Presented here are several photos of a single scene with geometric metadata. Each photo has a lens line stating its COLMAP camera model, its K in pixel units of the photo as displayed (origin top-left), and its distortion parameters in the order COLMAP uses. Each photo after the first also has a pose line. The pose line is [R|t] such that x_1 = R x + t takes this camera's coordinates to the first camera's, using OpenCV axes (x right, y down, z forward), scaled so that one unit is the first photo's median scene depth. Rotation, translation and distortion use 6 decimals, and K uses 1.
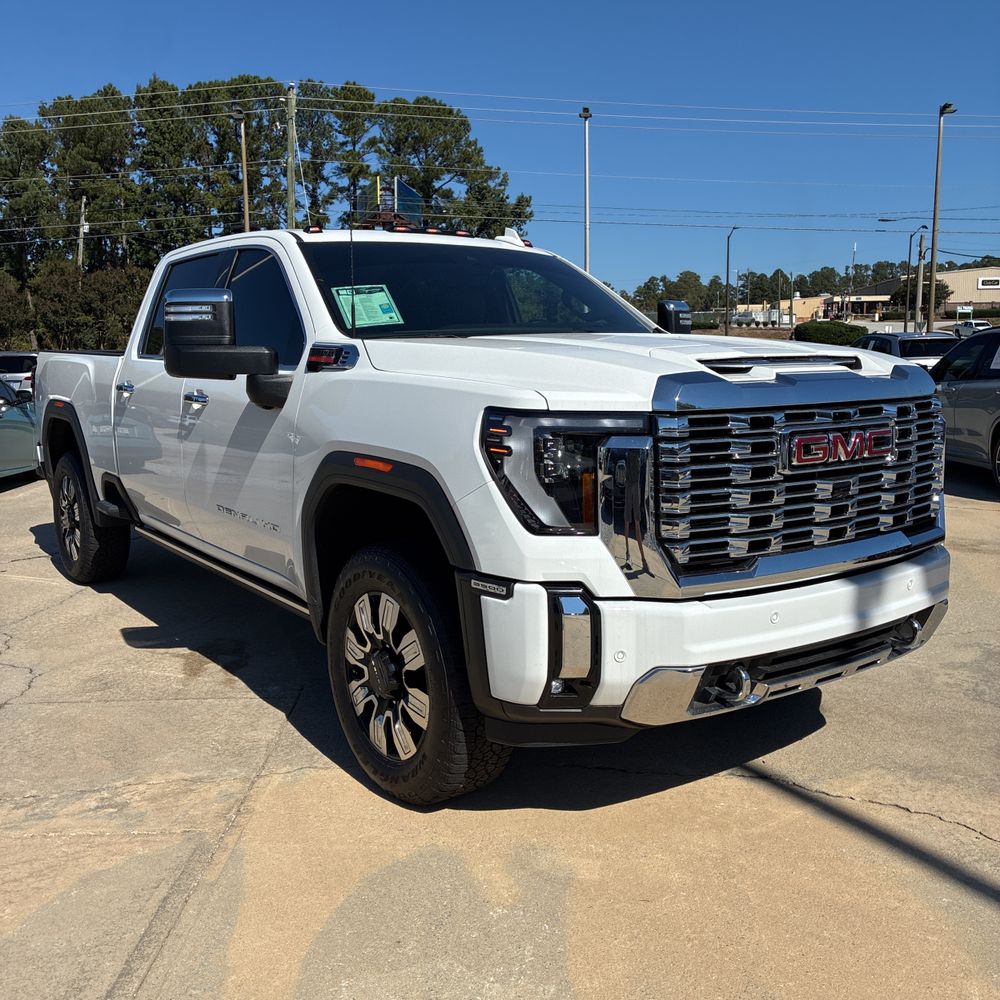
lens RADIAL K [[1018.6, 0, 504.8], [0, 1018.6, 492.4], [0, 0, 1]] dist [0.014784, 0.030848]
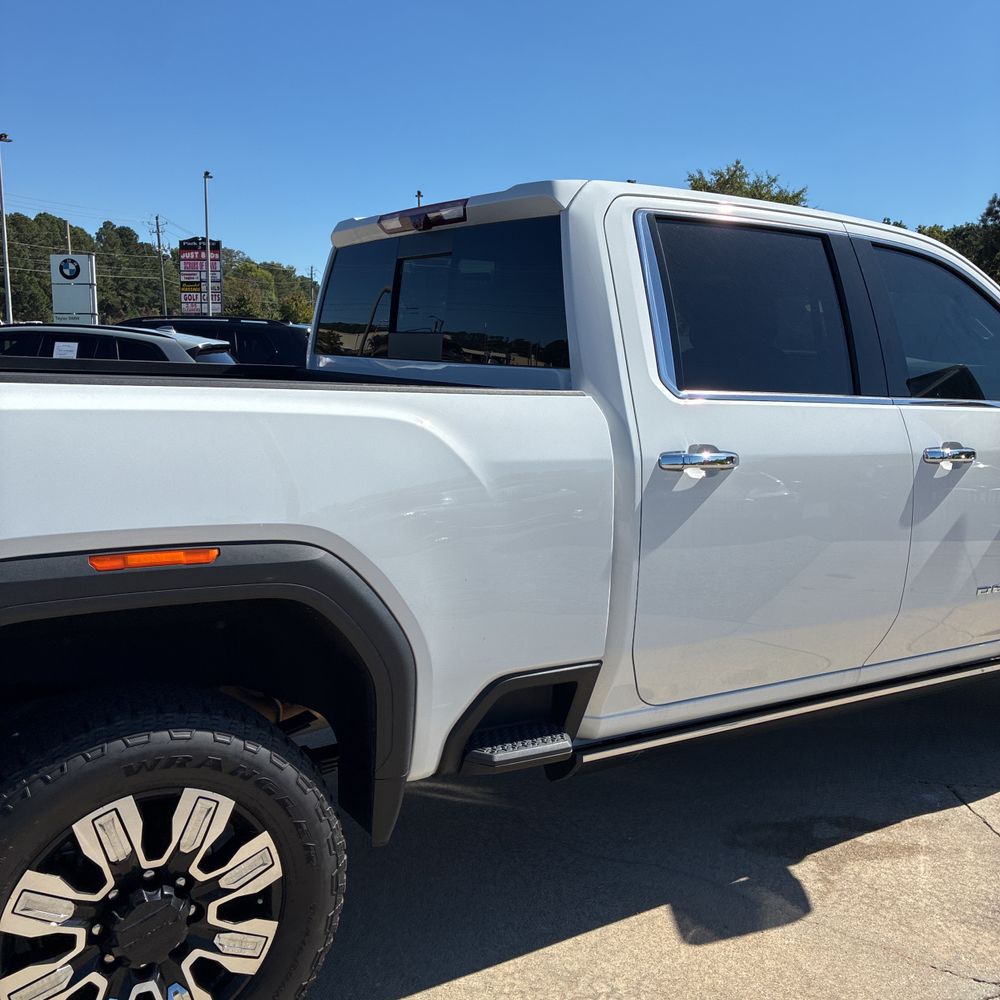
lens RADIAL K [[1012.1, 0, 483.7], [0, 1012.1, 496.6], [0, 0, 1]] dist [0.010910, 0.035683]
pose [[0.067842, -0.134046, 0.988650, -0.859100], [0.108488, 0.986049, 0.126249, -0.157556], [-0.991780, 0.098692, 0.081438, 1.060006]]
